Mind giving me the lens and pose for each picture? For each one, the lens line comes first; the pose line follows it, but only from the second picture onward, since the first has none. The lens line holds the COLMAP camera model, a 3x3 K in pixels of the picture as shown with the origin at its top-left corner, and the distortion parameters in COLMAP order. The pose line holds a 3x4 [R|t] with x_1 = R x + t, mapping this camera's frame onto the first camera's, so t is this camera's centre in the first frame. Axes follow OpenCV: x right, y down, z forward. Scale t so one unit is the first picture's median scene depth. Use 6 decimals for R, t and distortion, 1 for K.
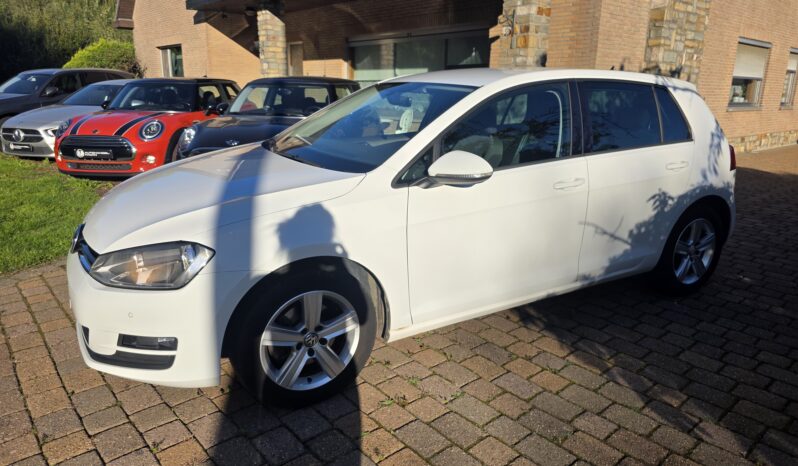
lens RADIAL K [[538.9, 0, 399.0], [0, 538.9, 238.1], [0, 0, 1]] dist [0.043896, -0.038998]
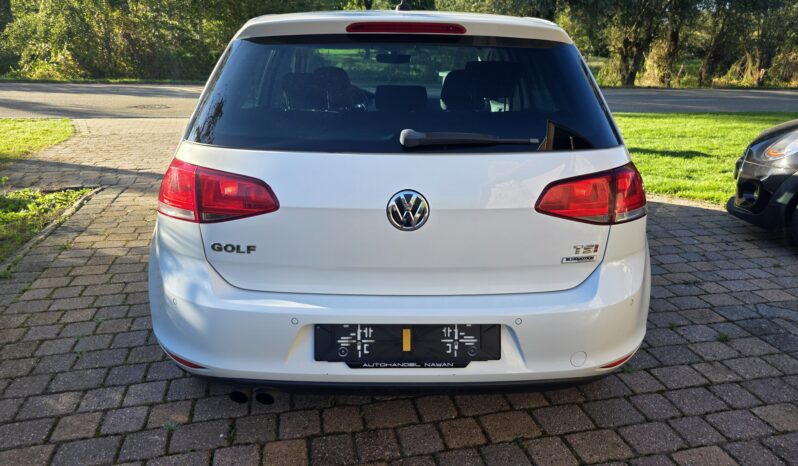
lens RADIAL K [[538.9, 0, 396.6], [0, 538.9, 227.0], [0, 0, 1]] dist [0.043896, -0.038998]
pose [[-0.477989, 0.250121, -0.842001, 1.042937], [-0.264911, 0.872913, 0.409689, -0.405243], [0.837466, 0.418882, -0.350983, 1.527996]]
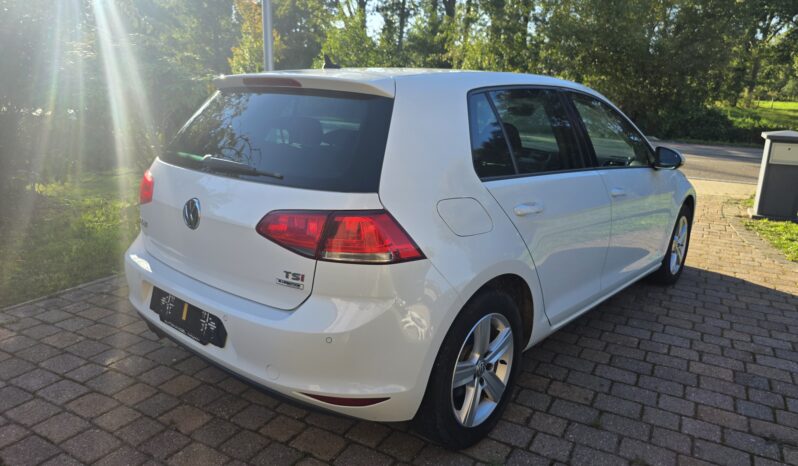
lens RADIAL K [[538.9, 0, 401.6], [0, 538.9, 227.9], [0, 0, 1]] dist [0.043896, -0.038998]
pose [[-0.938962, 0.038660, -0.341841, 0.643488], [-0.137832, 0.868151, 0.476776, -0.544218], [0.315202, 0.494791, -0.809833, 1.947379]]
